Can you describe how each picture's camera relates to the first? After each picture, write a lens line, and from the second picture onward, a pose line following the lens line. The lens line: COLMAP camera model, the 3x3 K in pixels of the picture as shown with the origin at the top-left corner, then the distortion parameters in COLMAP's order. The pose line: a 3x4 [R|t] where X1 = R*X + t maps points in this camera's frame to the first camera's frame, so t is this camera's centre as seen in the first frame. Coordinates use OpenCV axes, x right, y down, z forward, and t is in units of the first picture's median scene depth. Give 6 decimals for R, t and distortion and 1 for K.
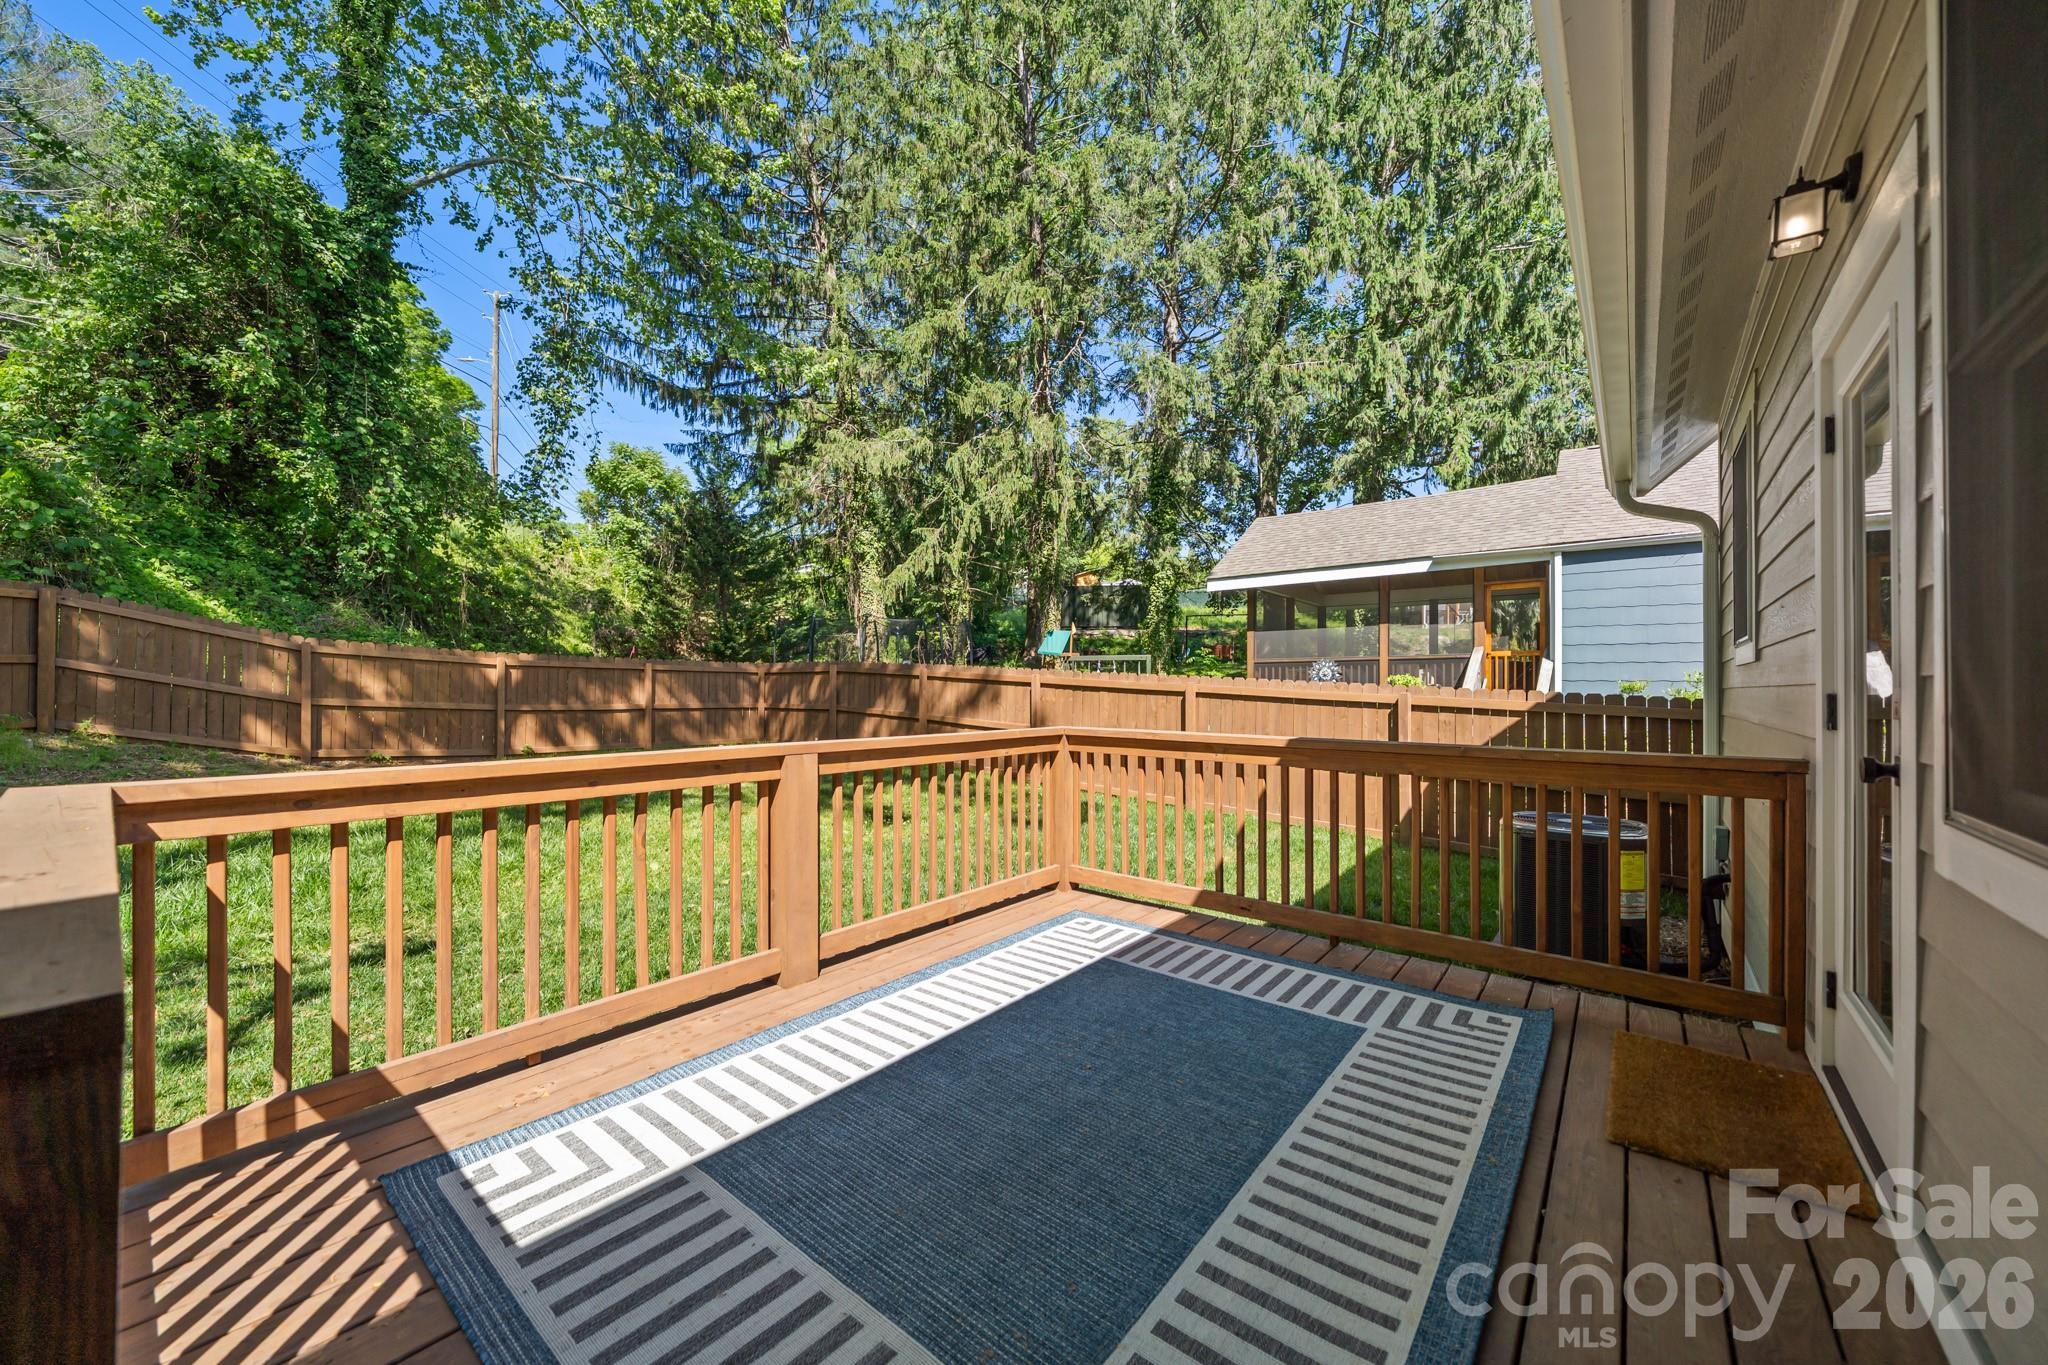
lens RADIAL K [[769.4, 0, 1006.7], [0, 769.4, 687.4], [0, 0, 1]] dist [-0.003915, 0.000373]
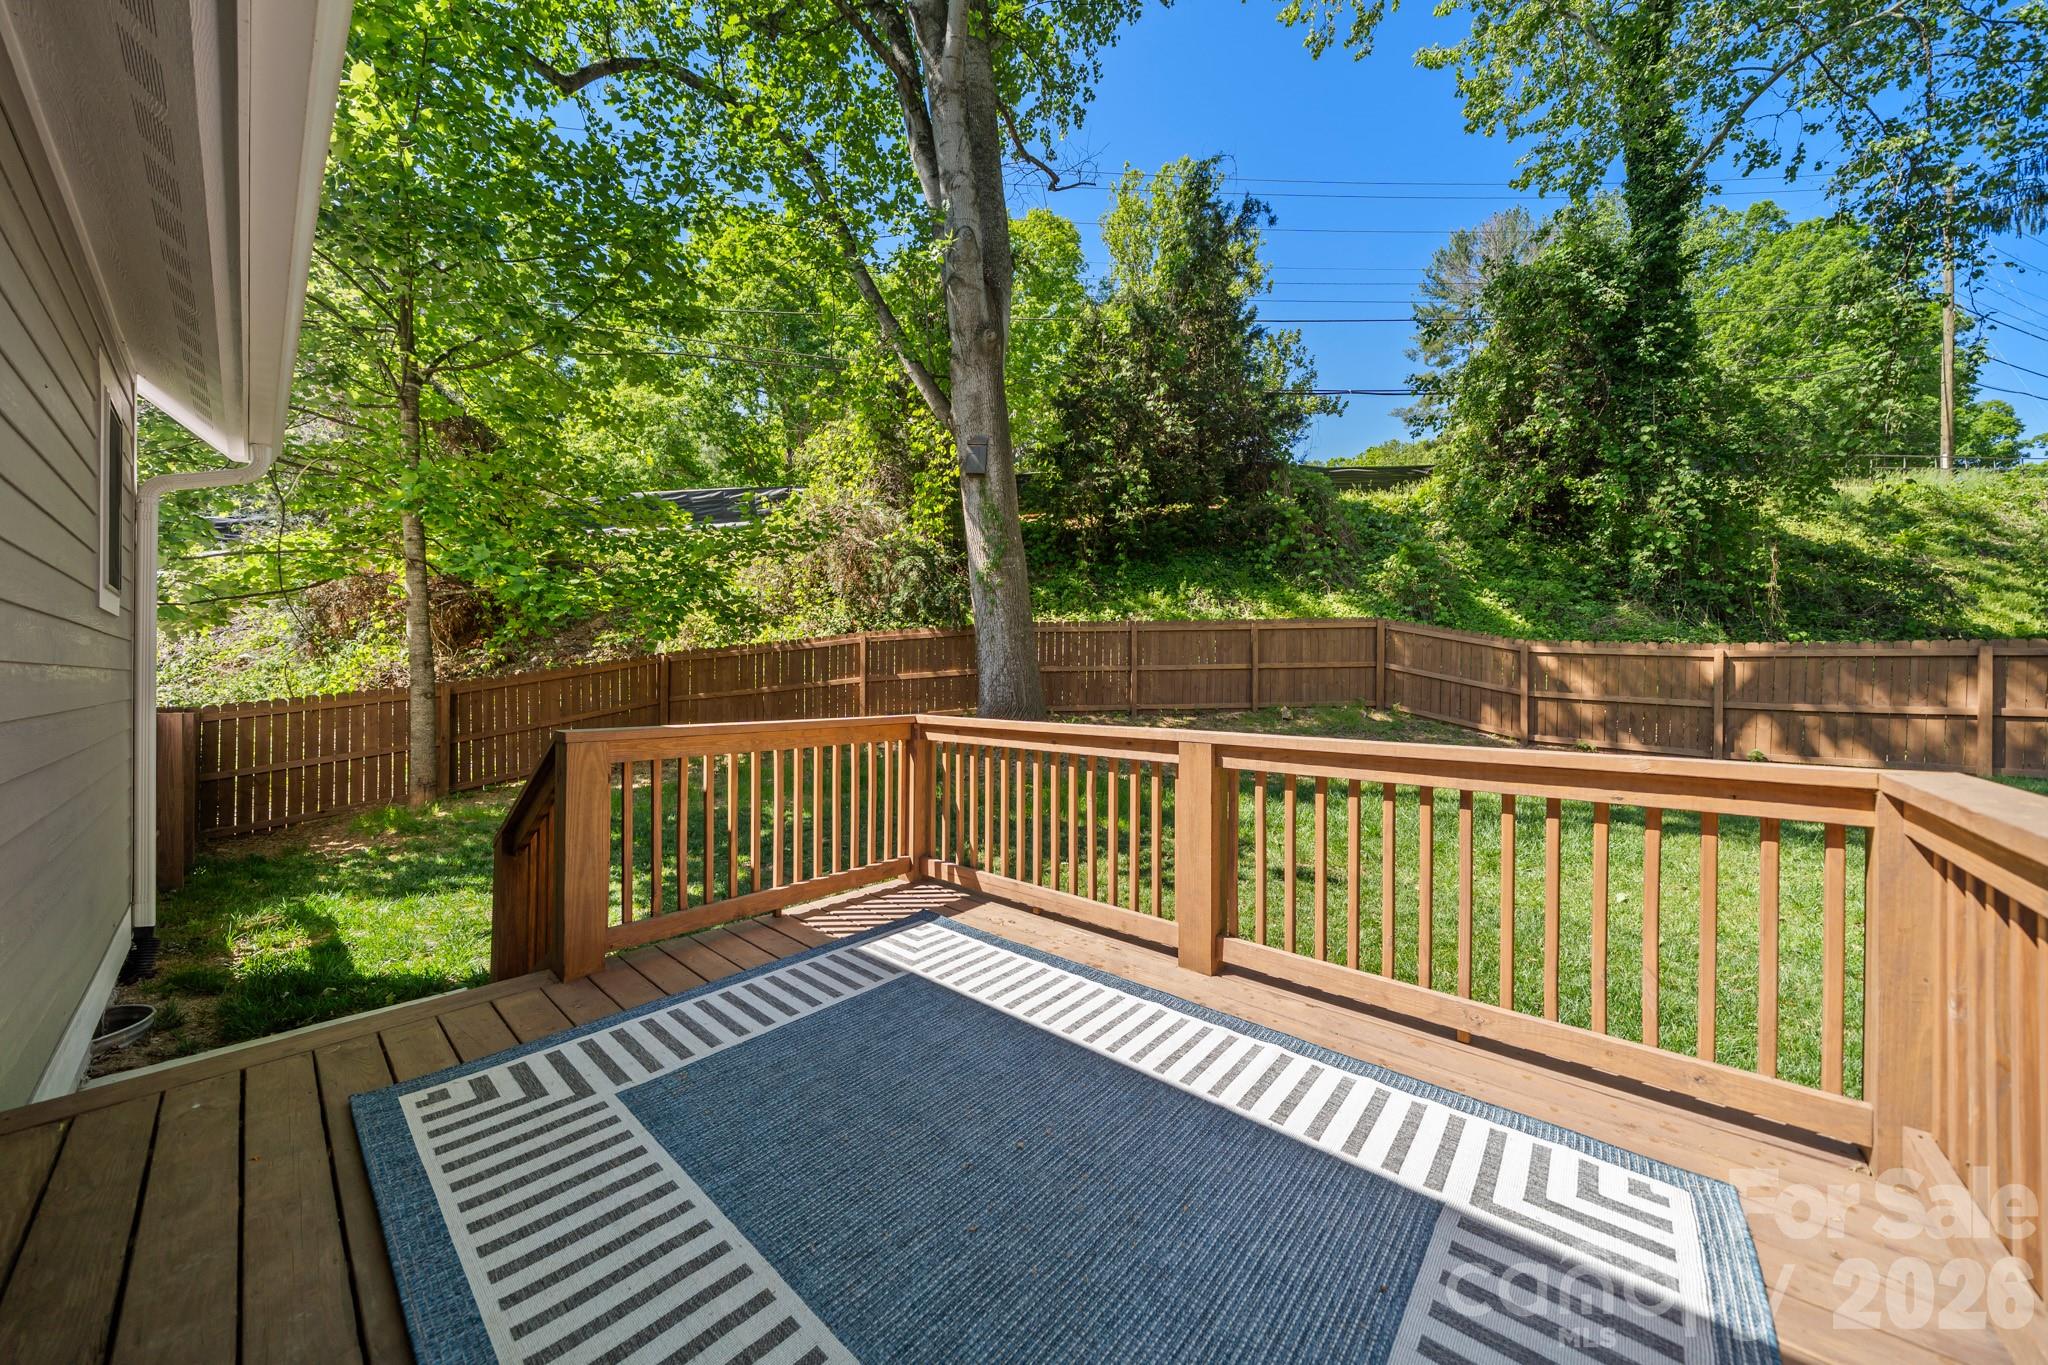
lens RADIAL K [[709.5, 0, 1029.8], [0, 709.5, 680.7], [0, 0, 1]] dist [-0.005112, -0.000201]
pose [[-0.039945, -0.000969, -0.999201, 0.489722], [-0.005105, 0.999987, -0.000766, 0.005845], [0.999189, 0.005071, -0.039949, 0.601853]]
